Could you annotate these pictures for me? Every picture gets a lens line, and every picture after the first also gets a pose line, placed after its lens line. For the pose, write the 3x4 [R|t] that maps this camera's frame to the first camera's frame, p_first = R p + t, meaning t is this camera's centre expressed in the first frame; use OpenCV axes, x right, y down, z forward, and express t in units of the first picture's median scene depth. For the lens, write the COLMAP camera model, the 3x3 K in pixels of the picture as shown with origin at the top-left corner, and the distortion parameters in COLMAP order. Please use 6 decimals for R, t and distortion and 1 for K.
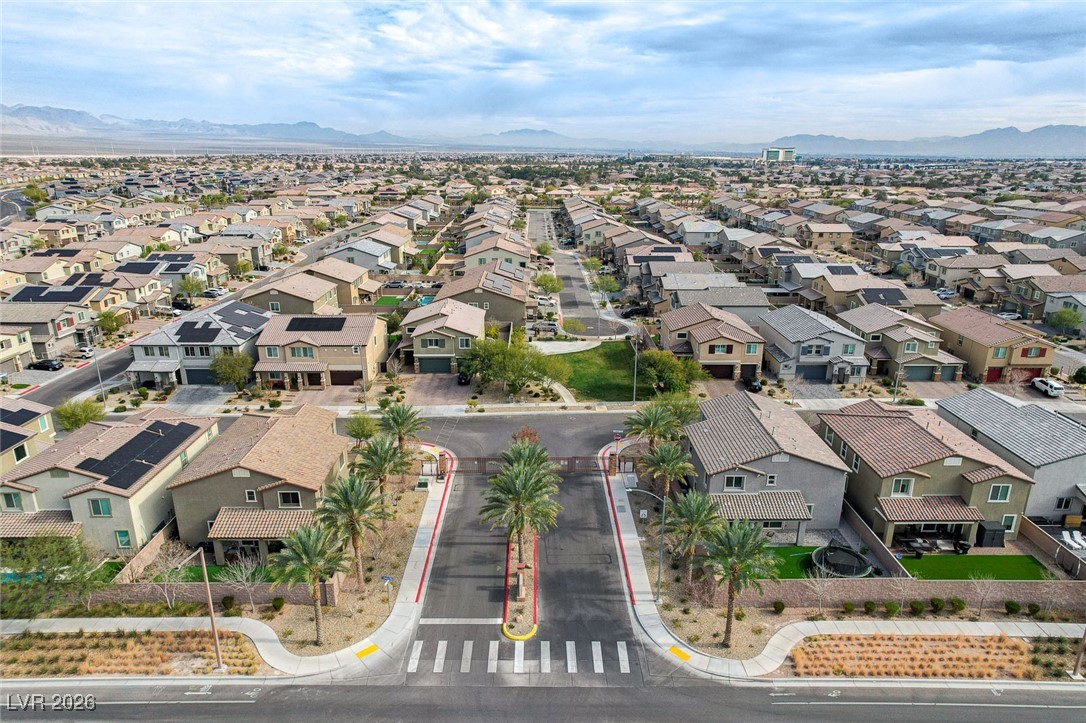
lens RADIAL K [[680.8, 0, 548.0], [0, 680.8, 378.7], [0, 0, 1]] dist [-0.029766, 0.032578]
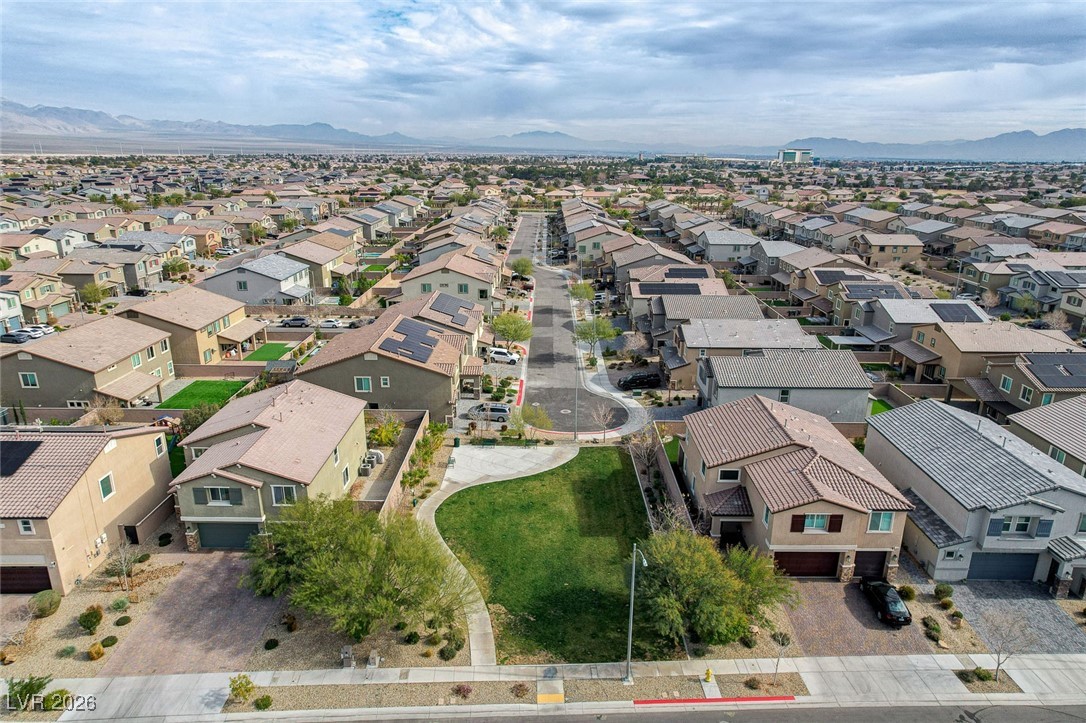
lens RADIAL K [[680.8, 0, 548.0], [0, 680.8, 378.7], [0, 0, 1]] dist [-0.029766, 0.032578]
pose [[0.999847, 0.009129, -0.014897, 0.029446], [-0.009167, 0.999955, -0.002459, -0.054801], [0.014874, 0.002595, 0.999886, 0.206964]]
